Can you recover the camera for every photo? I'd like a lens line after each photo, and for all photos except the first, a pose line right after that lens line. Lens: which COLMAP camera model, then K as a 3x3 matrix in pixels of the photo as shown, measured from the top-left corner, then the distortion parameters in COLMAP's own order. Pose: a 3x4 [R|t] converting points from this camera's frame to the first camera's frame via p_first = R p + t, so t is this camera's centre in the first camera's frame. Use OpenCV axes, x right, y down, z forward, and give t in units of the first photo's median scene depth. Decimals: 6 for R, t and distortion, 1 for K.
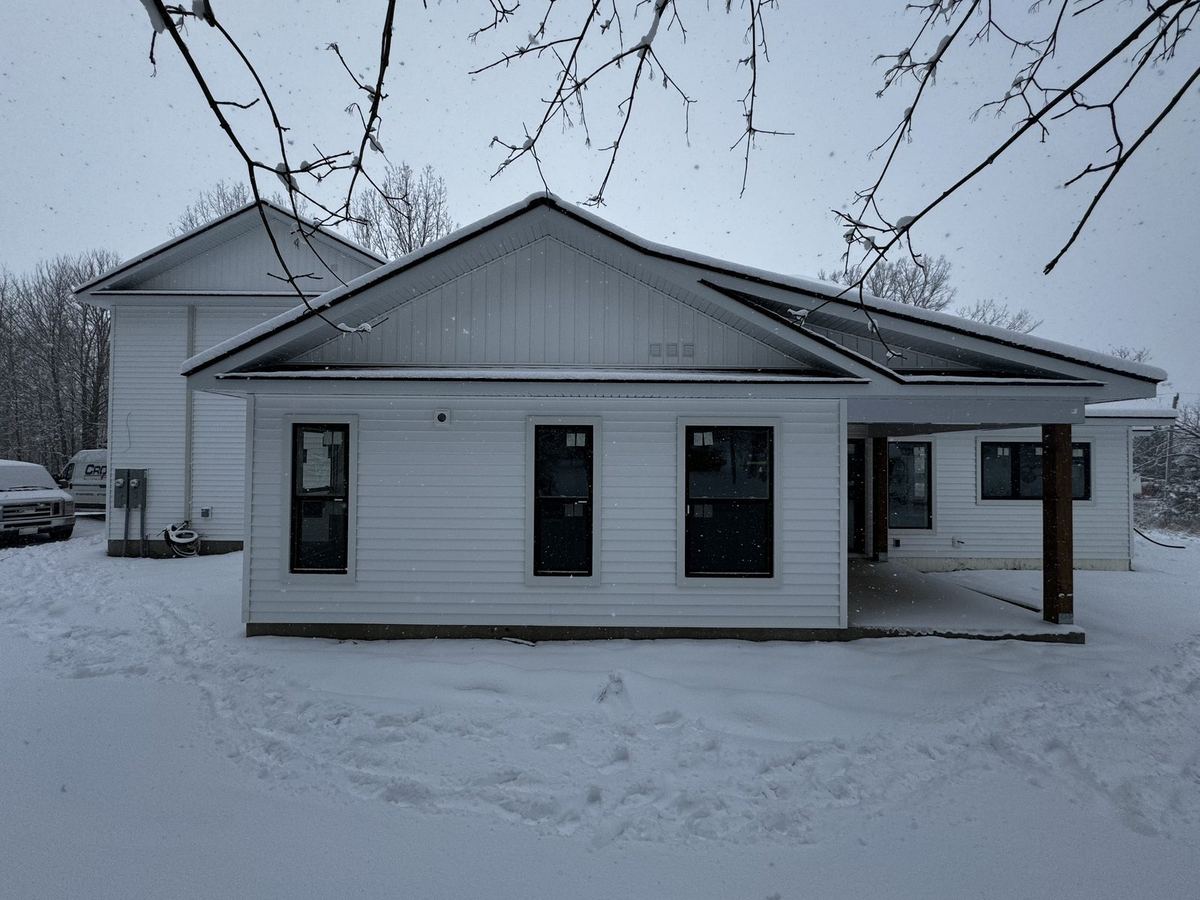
lens RADIAL K [[476.1, 0, 598.7], [0, 476.1, 449.5], [0, 0, 1]] dist [-0.002631, 0.000215]
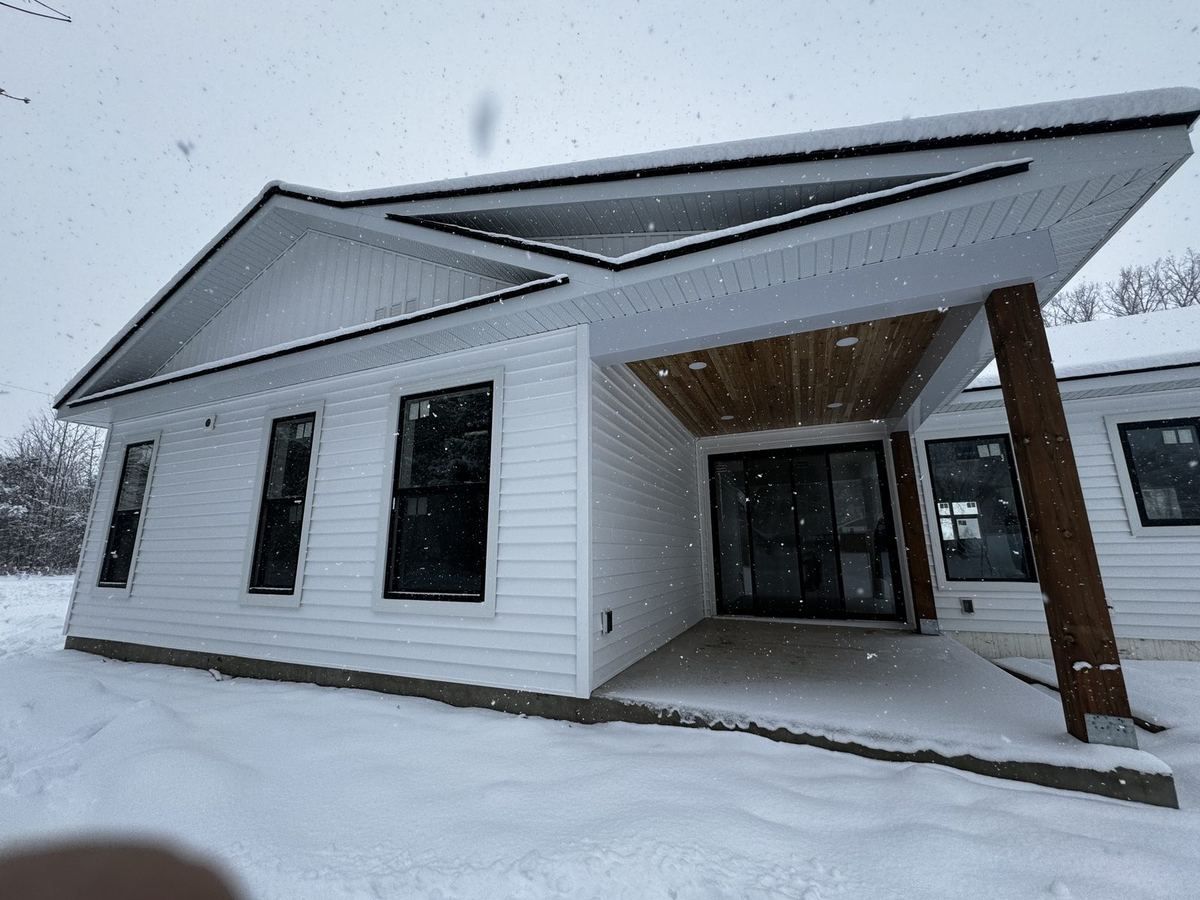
lens RADIAL K [[476.1, 0, 598.7], [0, 476.1, 449.5], [0, 0, 1]] dist [-0.002631, 0.000215]
pose [[0.921523, -0.097247, -0.375951, 0.770678], [0.020928, 0.979166, -0.201982, 0.200371], [0.387760, 0.178263, 0.904358, 0.440725]]
